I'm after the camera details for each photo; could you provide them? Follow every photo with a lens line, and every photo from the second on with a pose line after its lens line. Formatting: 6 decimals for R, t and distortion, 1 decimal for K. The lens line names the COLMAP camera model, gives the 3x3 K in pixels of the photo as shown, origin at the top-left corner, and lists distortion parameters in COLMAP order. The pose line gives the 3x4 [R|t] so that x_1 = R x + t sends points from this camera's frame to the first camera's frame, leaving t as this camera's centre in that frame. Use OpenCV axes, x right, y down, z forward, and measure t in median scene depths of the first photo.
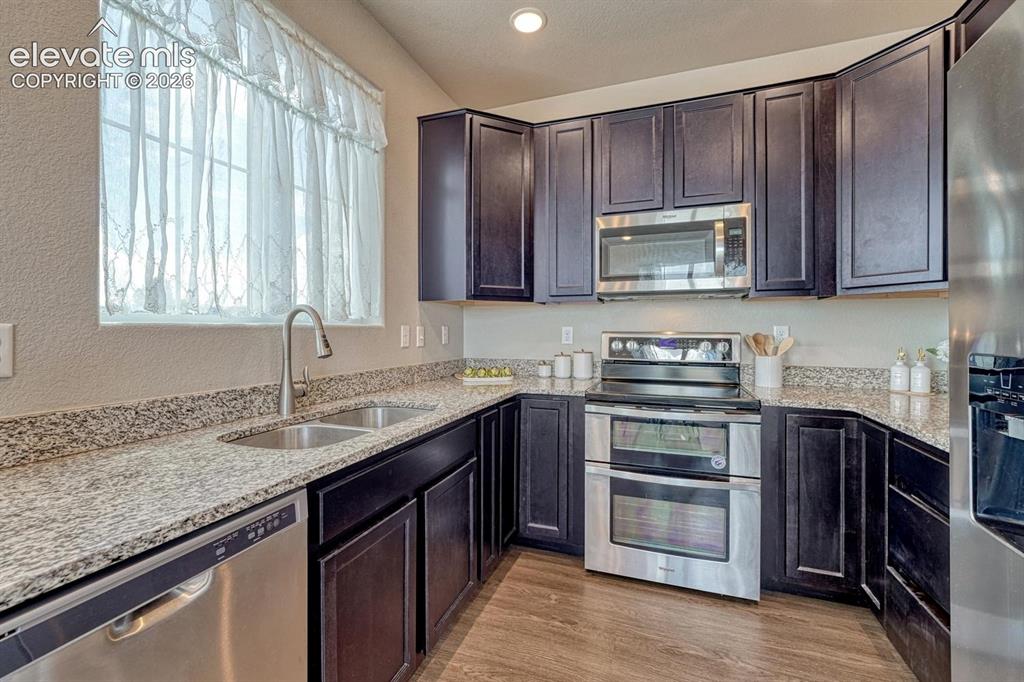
lens RADIAL K [[437.6, 0, 512.7], [0, 437.6, 331.3], [0, 0, 1]] dist [-0.009102, 0.003089]
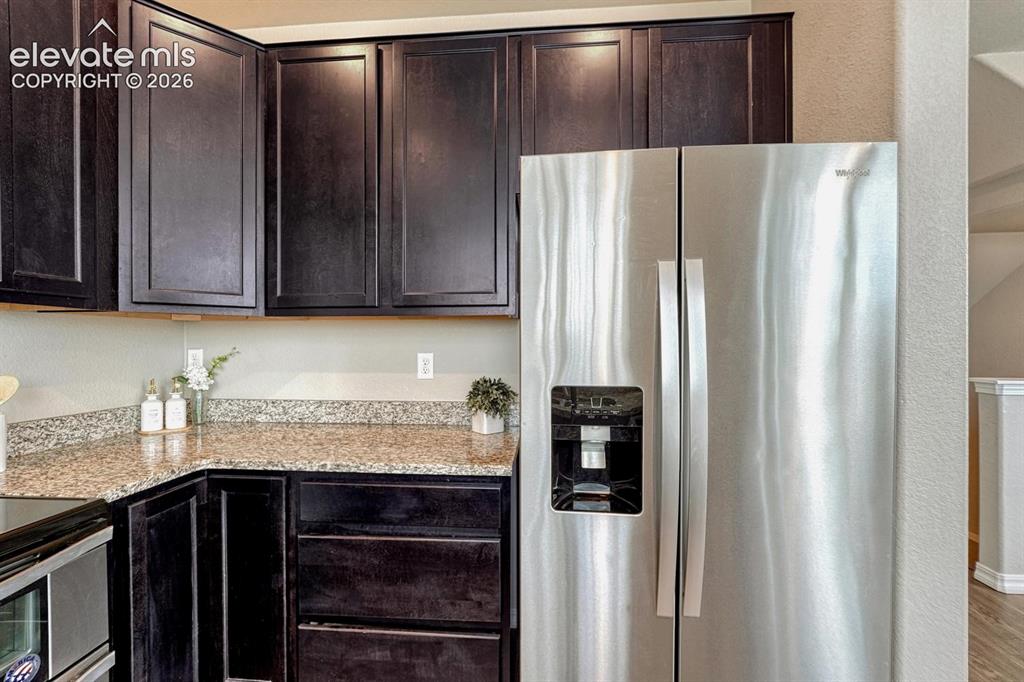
lens RADIAL K [[424.5, 0, 511.6], [0, 424.5, 343.5], [0, 0, 1]] dist [-0.007631, 0.000032]
pose [[-0.262339, -0.001710, 0.964974, -0.070212], [0.001478, 0.999997, 0.002174, -0.035358], [-0.964975, 0.001997, -0.262335, 0.647670]]
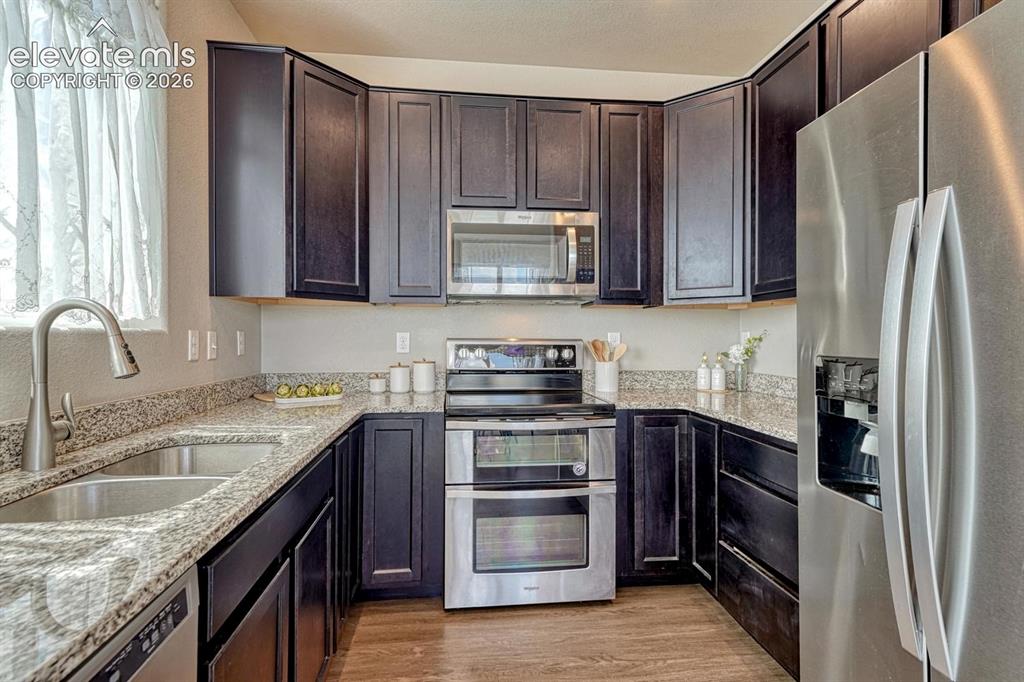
lens RADIAL K [[513.1, 0, 514.6], [0, 513.1, 336.2], [0, 0, 1]] dist [0.011277, 0.001741]
pose [[0.893265, 0.001072, 0.449530, -0.195390], [-0.000196, 0.999998, -0.001995, -0.001845], [-0.449531, 0.001694, 0.893263, 0.014316]]
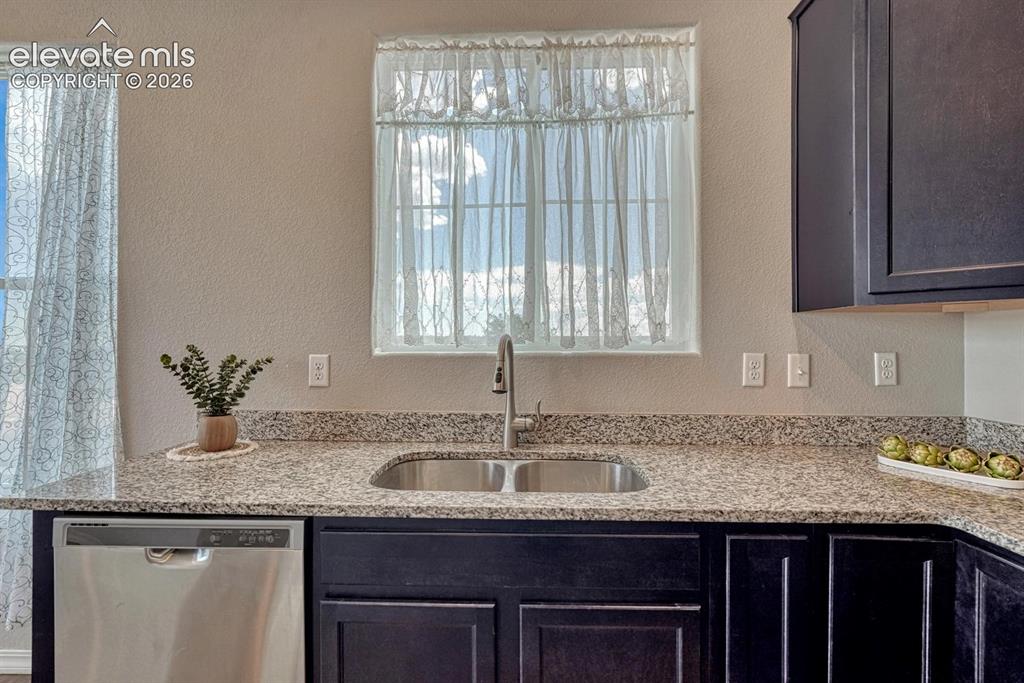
lens RADIAL K [[437.6, 0, 515.9], [0, 437.6, 345.5], [0, 0, 1]] dist [-0.009102, 0.003089]
pose [[0.306131, 0.003645, -0.951982, 0.332408], [-0.004642, 0.999986, 0.002336, -0.030318], [0.951978, 0.003704, 0.306144, 0.581178]]
